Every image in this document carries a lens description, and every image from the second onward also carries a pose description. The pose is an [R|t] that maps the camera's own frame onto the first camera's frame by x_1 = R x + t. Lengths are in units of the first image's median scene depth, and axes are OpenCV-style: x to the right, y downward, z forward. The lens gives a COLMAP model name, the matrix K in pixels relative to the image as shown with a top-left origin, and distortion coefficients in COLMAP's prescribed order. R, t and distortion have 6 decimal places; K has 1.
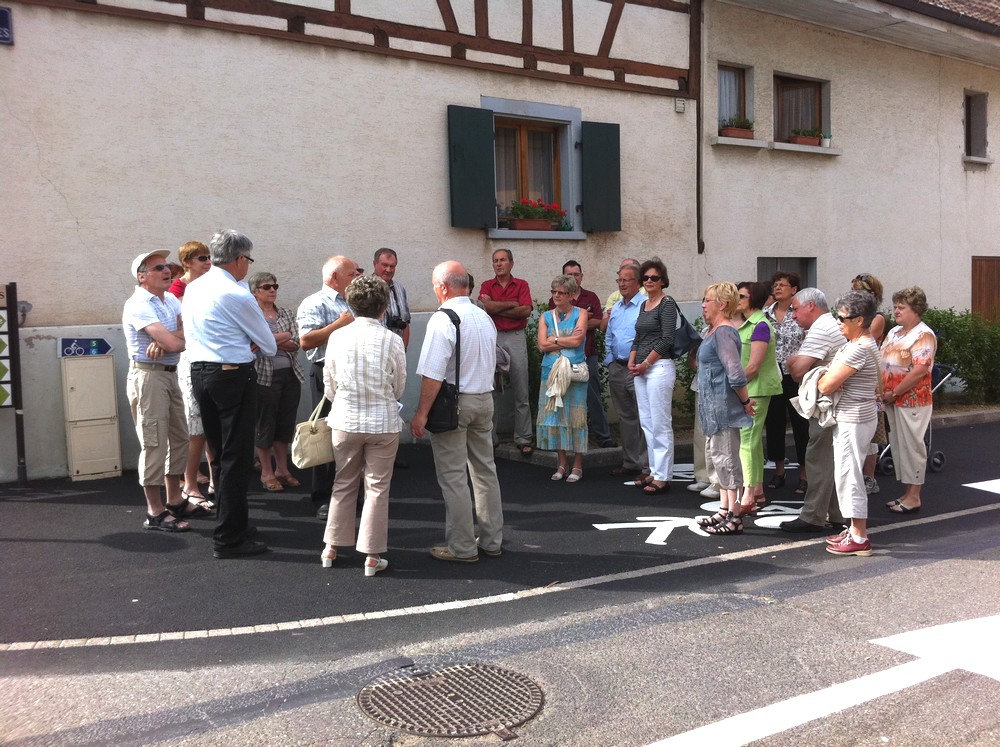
lens RADIAL K [[976.7, 0, 465.0], [0, 976.7, 373.6], [0, 0, 1]] dist [0.097419, -0.331537]
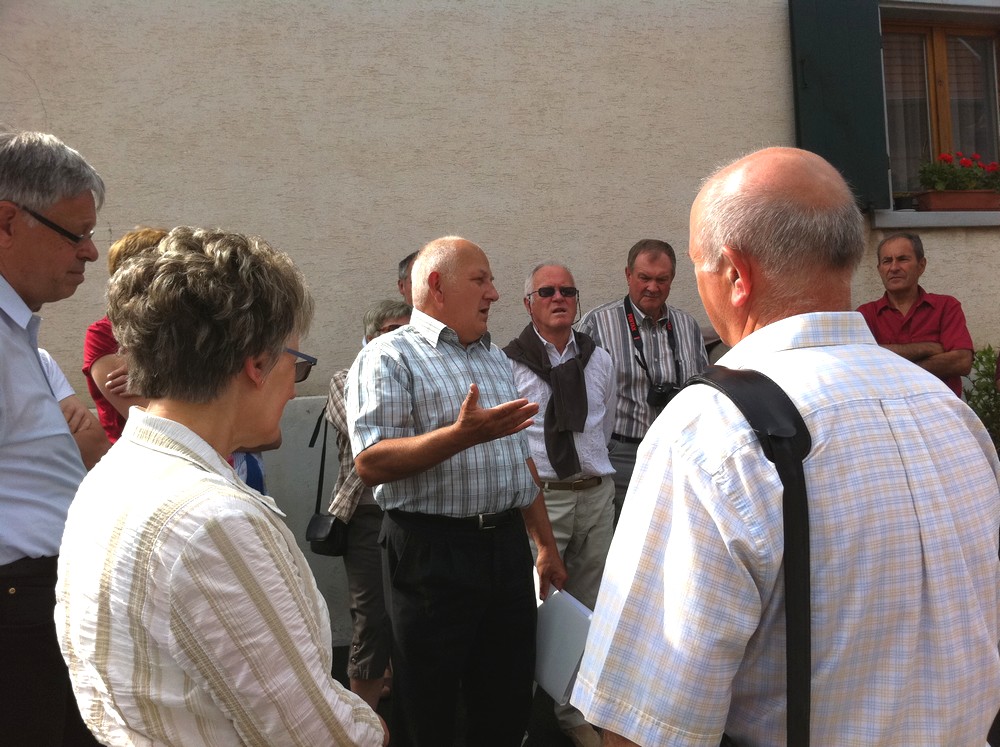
lens RADIAL K [[976.7, 0, 465.0], [0, 976.7, 373.6], [0, 0, 1]] dist [0.097419, -0.331537]
pose [[0.937168, -0.021002, -0.348245, -0.000672], [0.000085, 0.998200, -0.059971, -0.033892], [0.348878, 0.056174, 0.935483, 0.506645]]
